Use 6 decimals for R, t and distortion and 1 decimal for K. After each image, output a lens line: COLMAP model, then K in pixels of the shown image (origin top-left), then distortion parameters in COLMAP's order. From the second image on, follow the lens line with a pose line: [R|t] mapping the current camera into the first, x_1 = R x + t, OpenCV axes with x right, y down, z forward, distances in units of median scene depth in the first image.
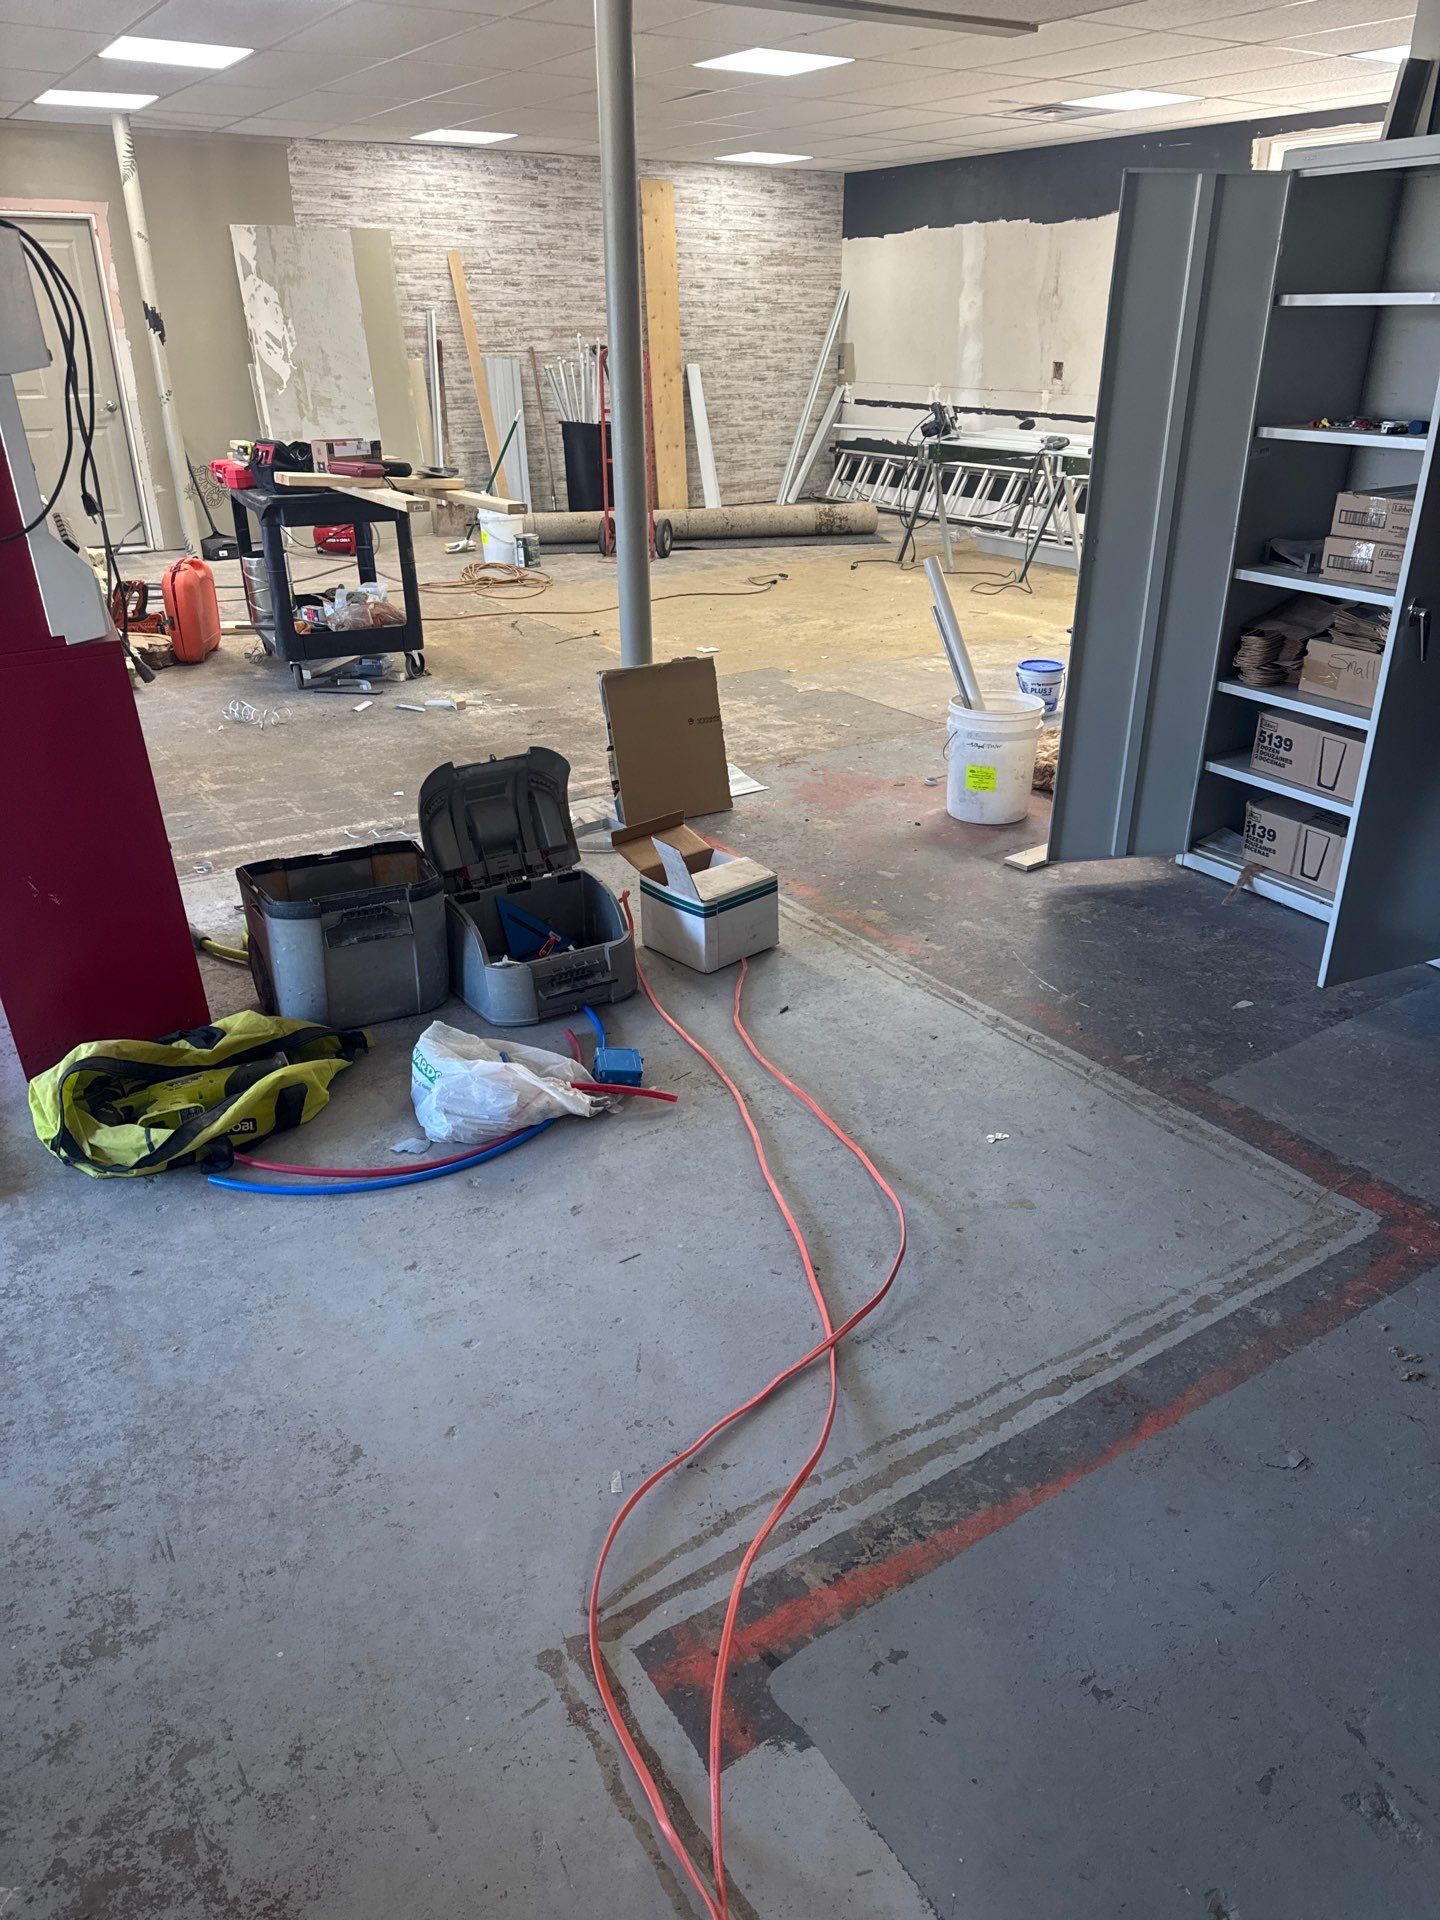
lens RADIAL K [[1356.1, 0, 737.1], [0, 1356.1, 963.0], [0, 0, 1]] dist [0.003427, 0.003921]
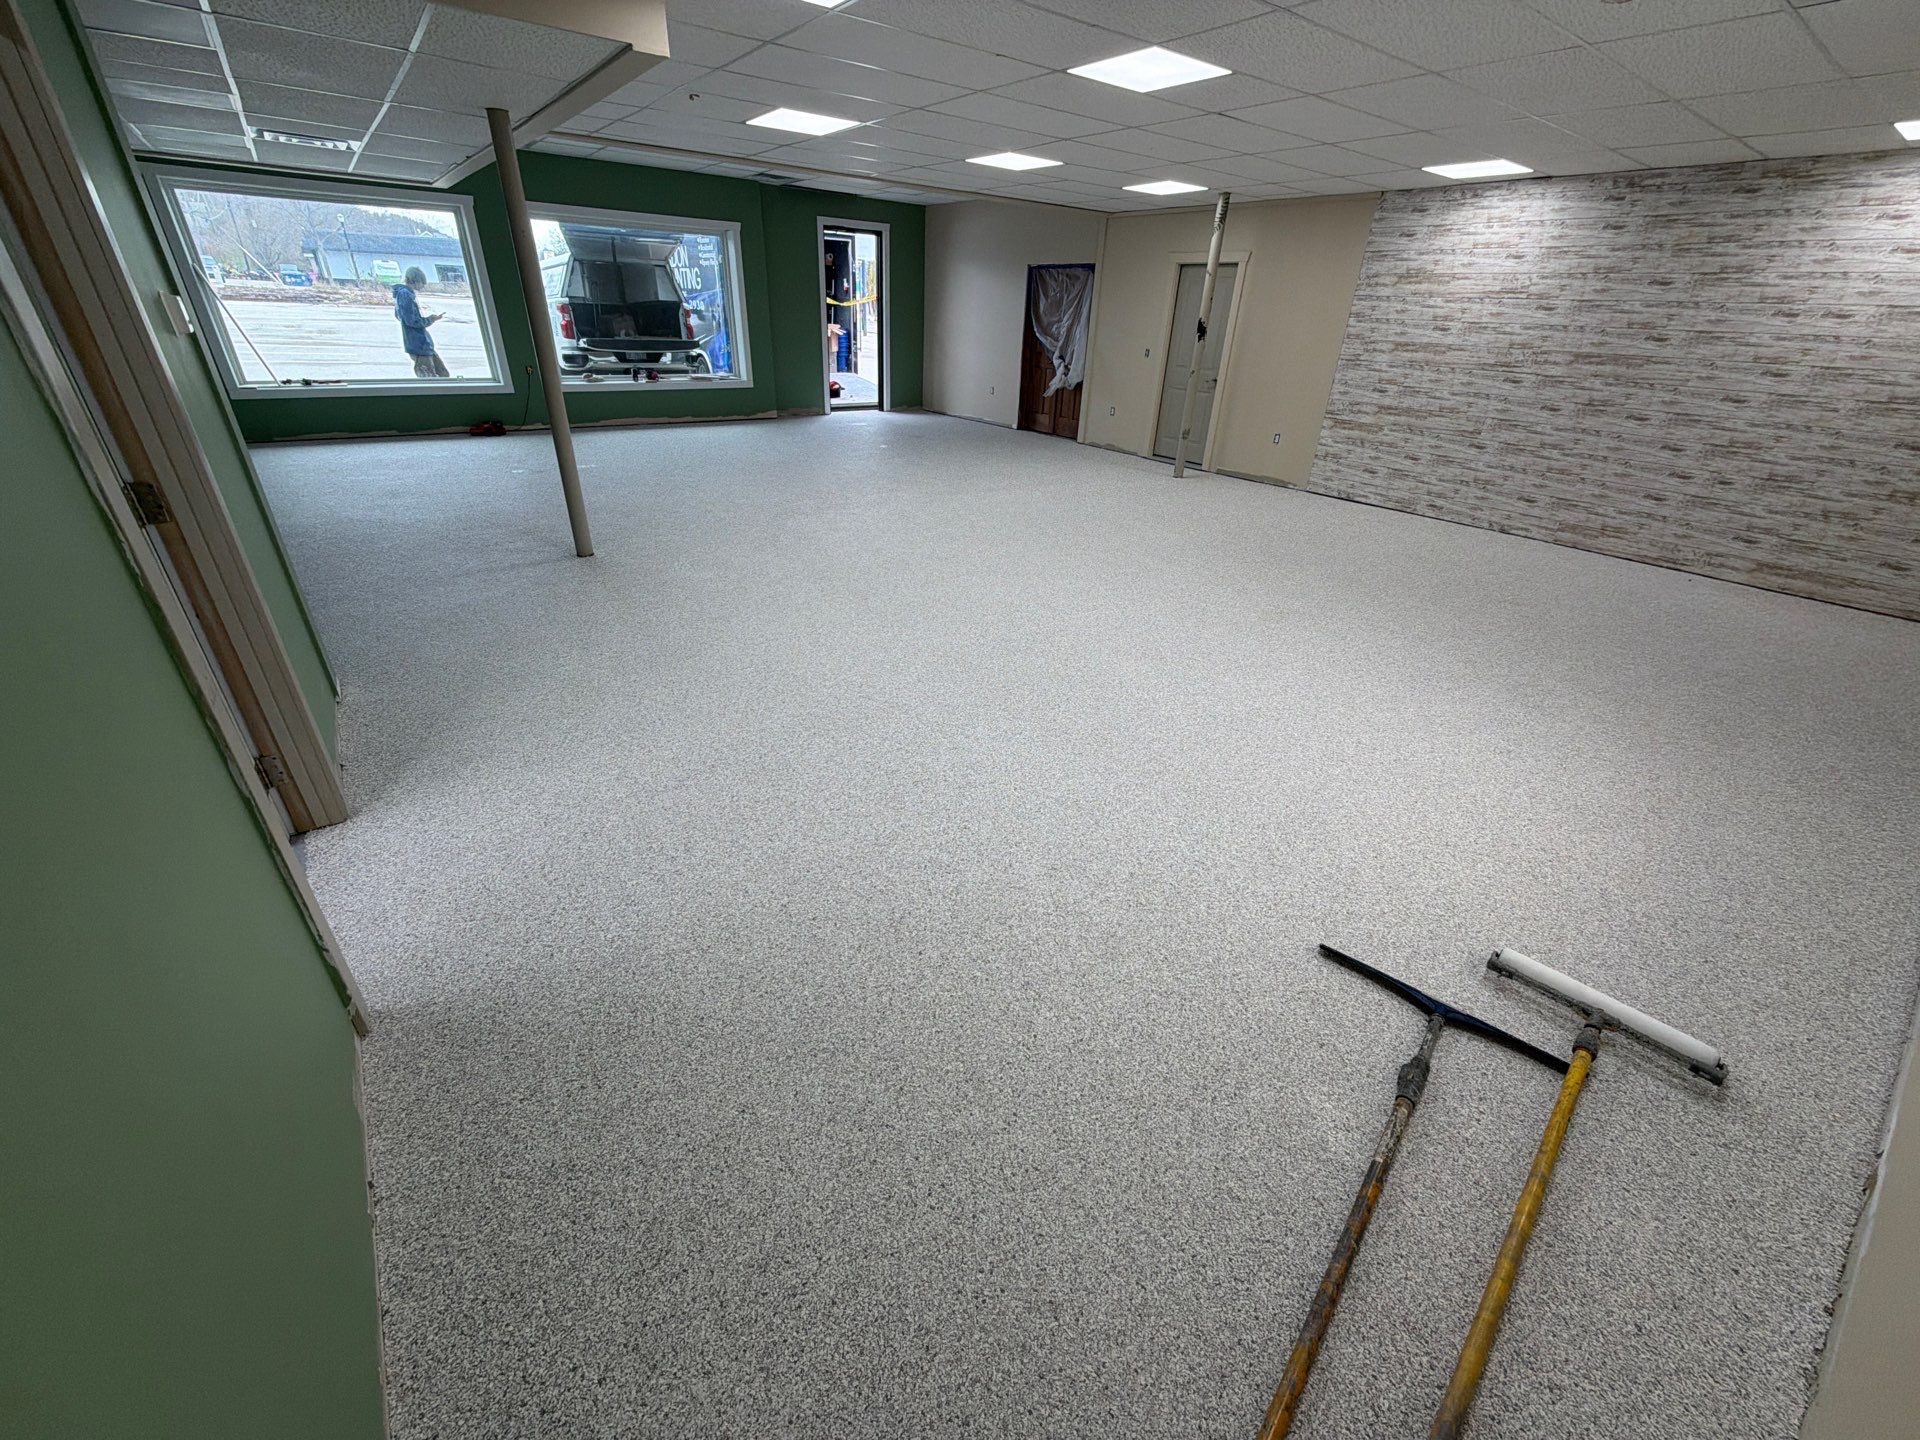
lens RADIAL K [[763.0, 0, 959.5], [0, 763.0, 715.5], [0, 0, 1]] dist [0.000437, -0.000188]
pose [[0.069707, 0.474394, -0.877548, 0.476694], [-0.464608, 0.793894, 0.392266, -0.283545], [0.882768, 0.380373, 0.275747, 0.582322]]
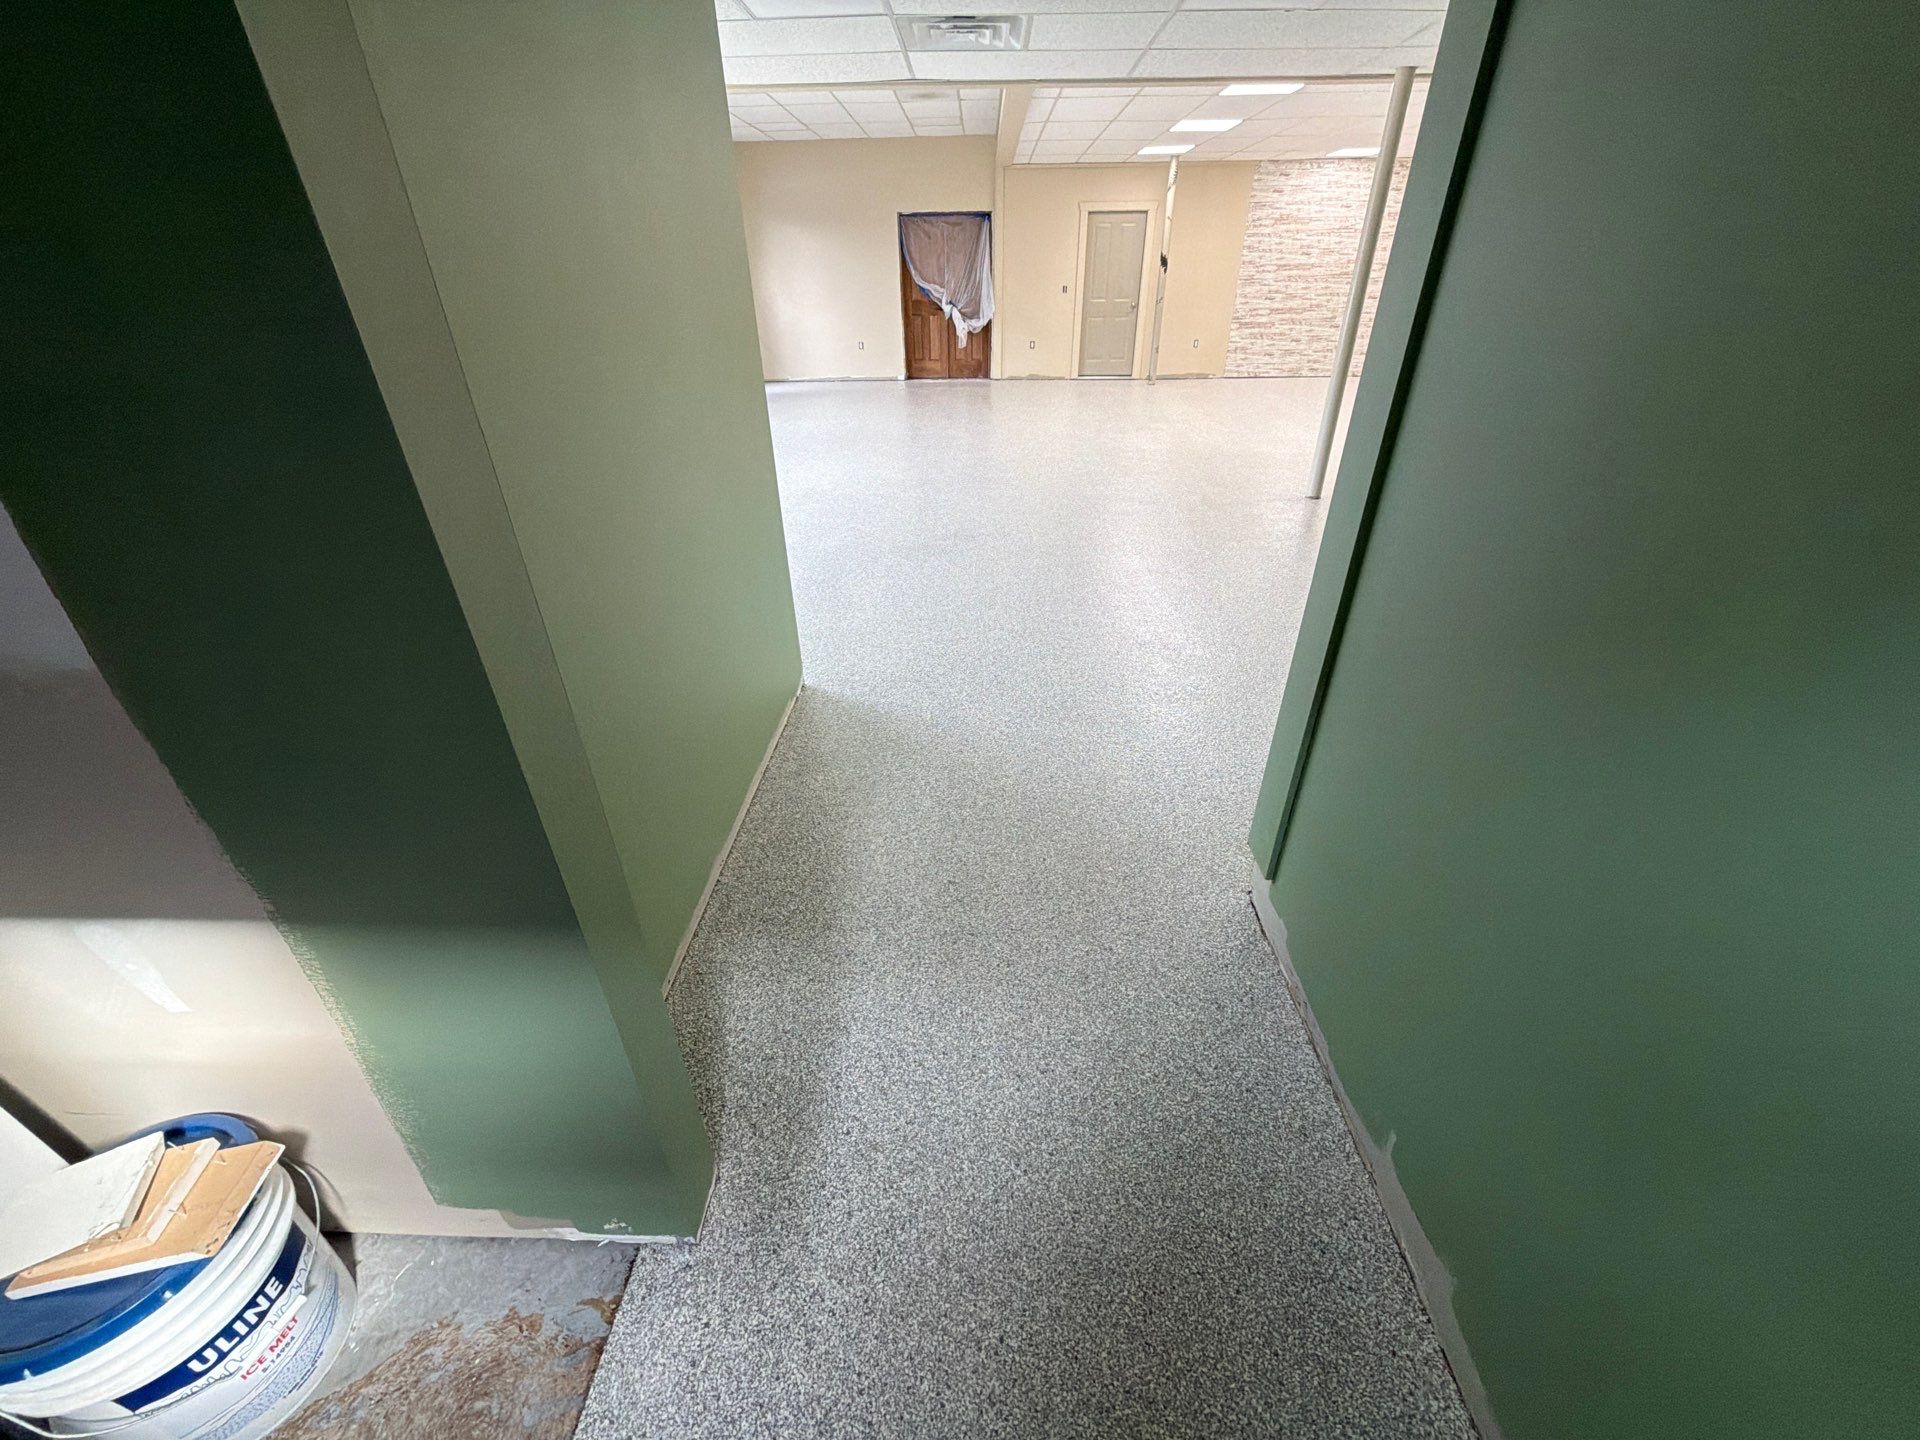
lens RADIAL K [[763.0, 0, 962.8], [0, 763.0, 713.7], [0, 0, 1]] dist [0.000437, -0.000188]
pose [[0.822188, 0.280075, -0.495545, 0.070494], [-0.236026, 0.959951, 0.150947, 0.067981], [0.517976, -0.007145, 0.855365, -0.124244]]
